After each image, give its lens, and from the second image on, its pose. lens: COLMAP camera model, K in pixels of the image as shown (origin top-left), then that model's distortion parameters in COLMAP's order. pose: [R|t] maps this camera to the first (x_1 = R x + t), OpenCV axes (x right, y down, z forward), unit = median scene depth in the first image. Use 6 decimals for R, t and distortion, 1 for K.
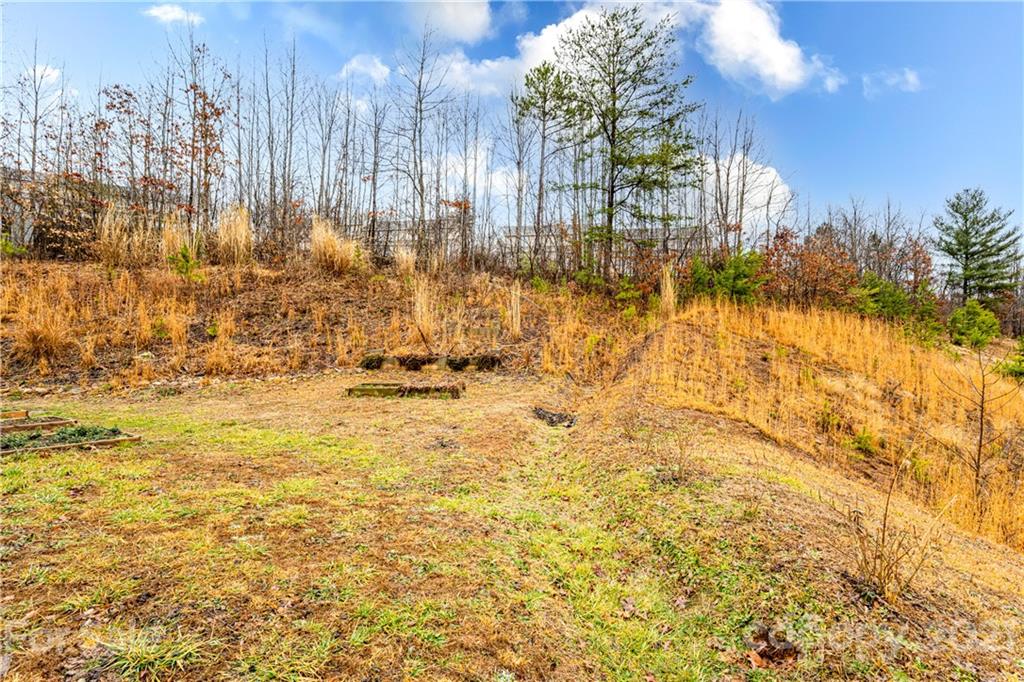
lens RADIAL K [[507.0, 0, 512.0], [0, 507.0, 341.0], [0, 0, 1]] dist [-0.000877, 0.000248]
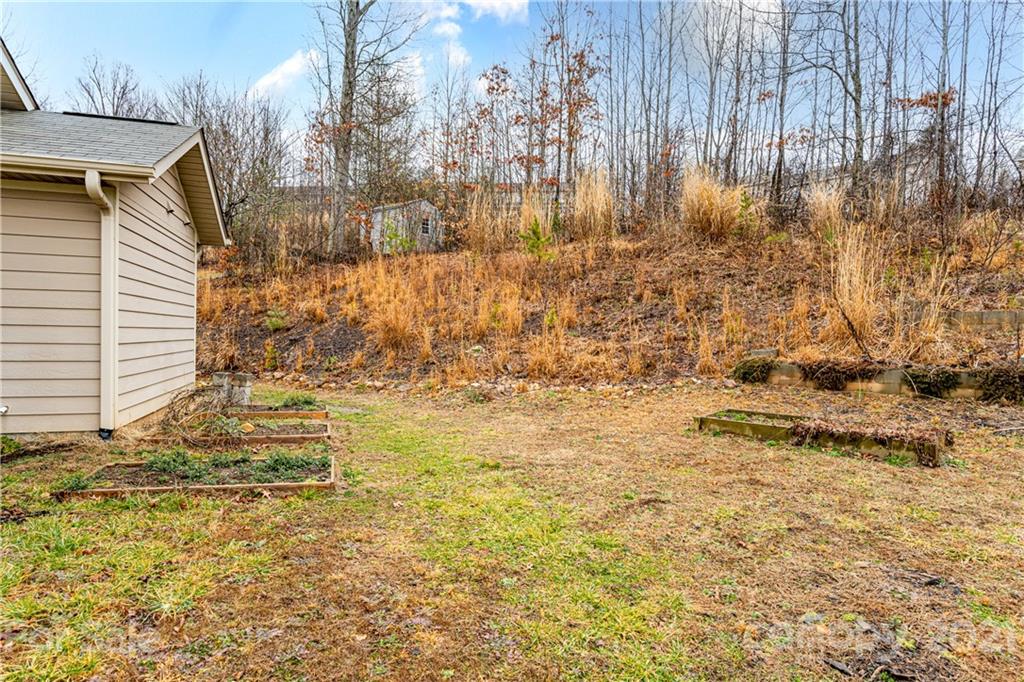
lens RADIAL K [[570.5, 0, 512.0], [0, 570.5, 341.0], [0, 0, 1]] dist [-0.005157, 0.000413]
pose [[0.748871, 0.017743, -0.662478, -0.042343], [-0.008626, 0.999818, 0.017026, -0.002053], [0.662660, -0.007036, 0.748888, 0.291618]]
